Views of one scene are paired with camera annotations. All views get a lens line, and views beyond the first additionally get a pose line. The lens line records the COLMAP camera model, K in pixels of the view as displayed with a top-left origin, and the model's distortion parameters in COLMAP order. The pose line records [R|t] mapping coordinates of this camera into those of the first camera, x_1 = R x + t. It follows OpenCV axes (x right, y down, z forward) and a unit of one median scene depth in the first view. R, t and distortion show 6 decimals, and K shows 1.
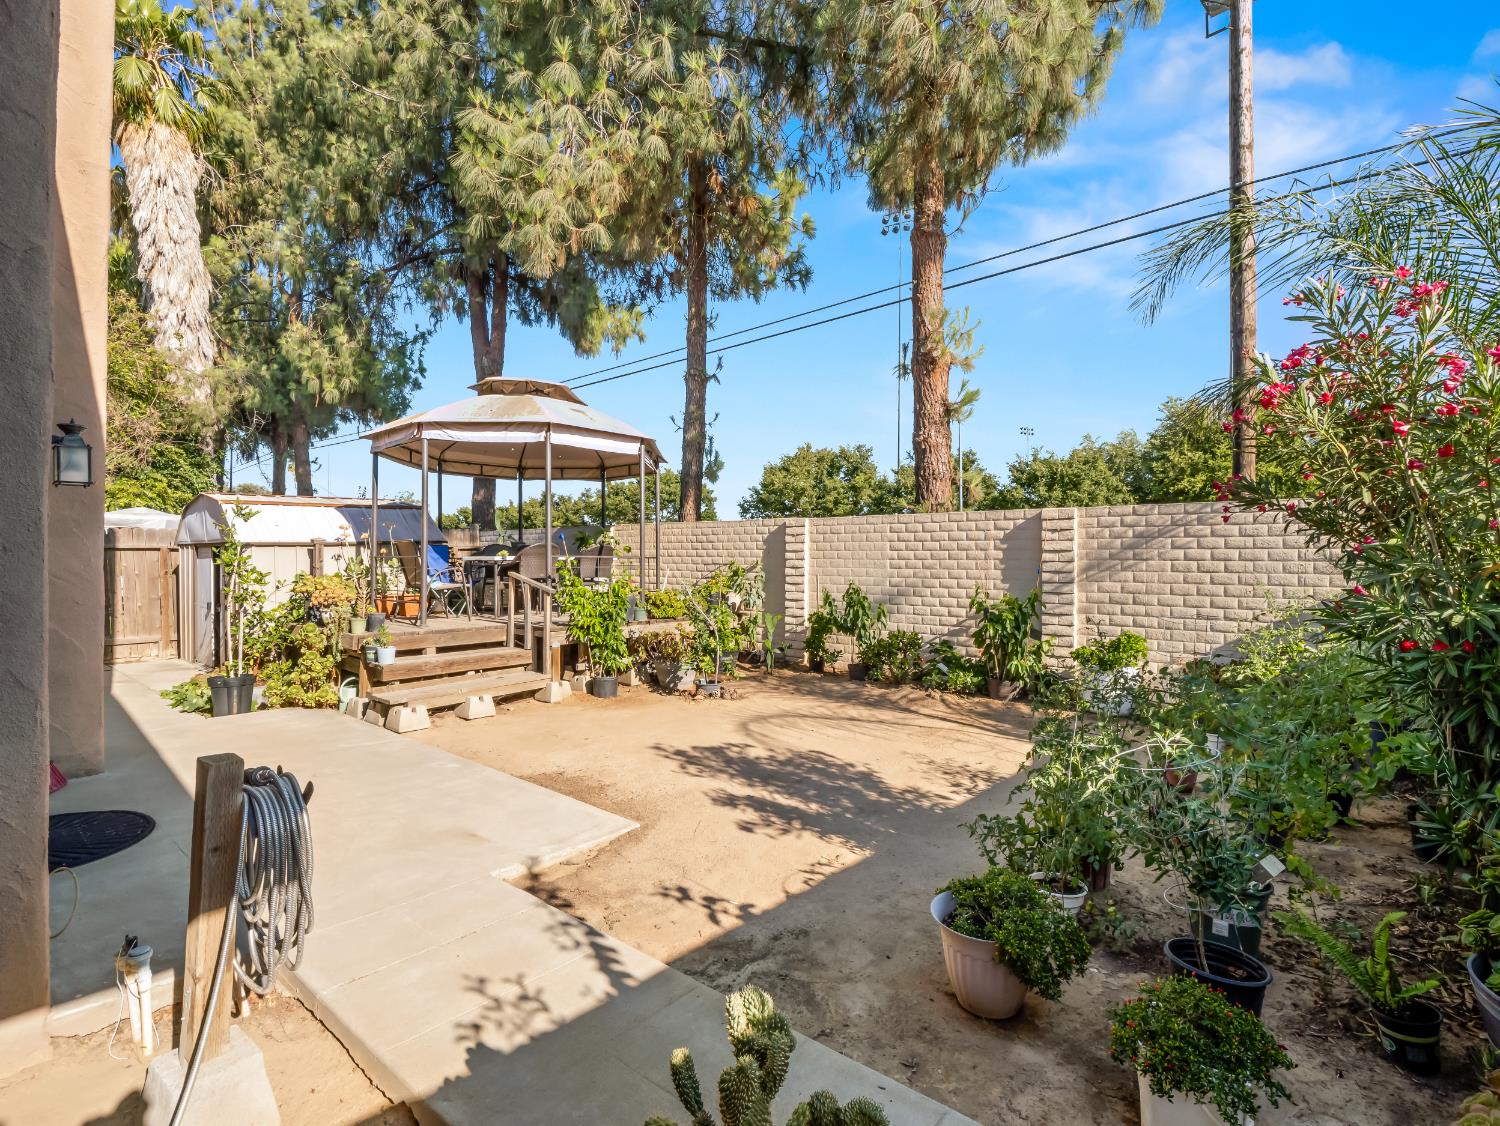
lens RADIAL K [[723.4, 0, 722.9], [0, 723.4, 567.5], [0, 0, 1]] dist [-0.014178, -0.002018]
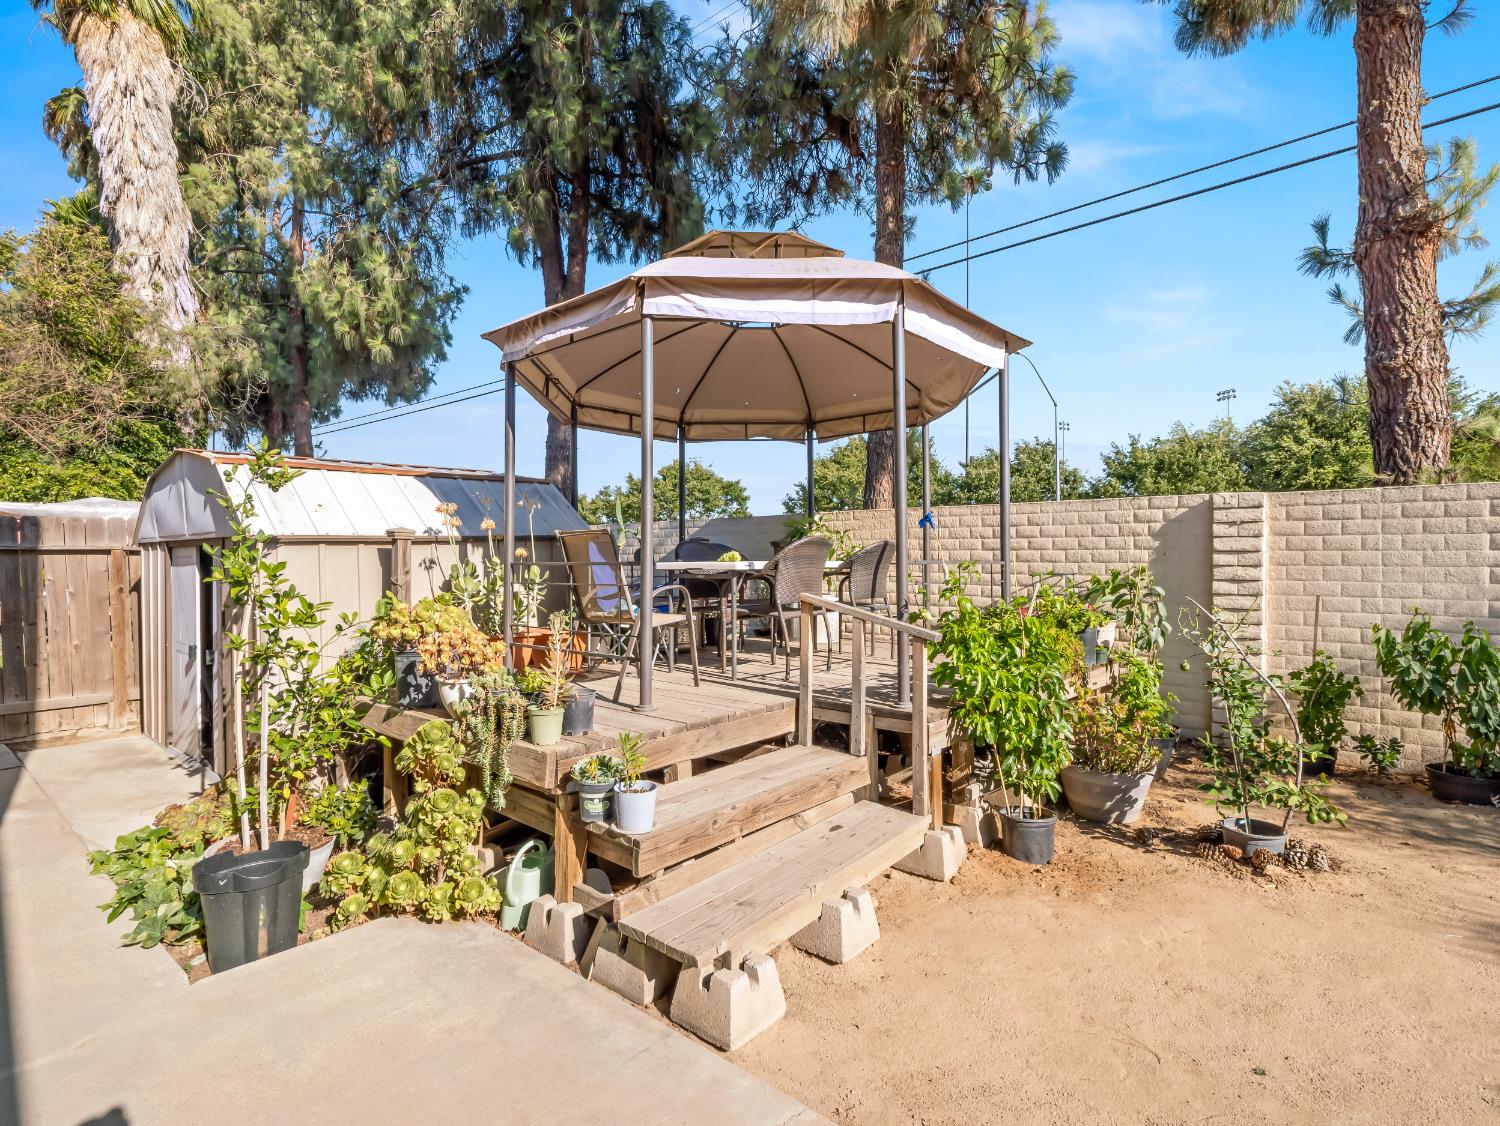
lens RADIAL K [[745.6, 0, 721.9], [0, 745.6, 567.9], [0, 0, 1]] dist [-0.010041, -0.001300]
pose [[0.999992, -0.002927, 0.002617, -0.183281], [0.002941, 0.999981, -0.005411, -0.004548], [-0.002602, 0.005419, 0.999982, 0.252853]]
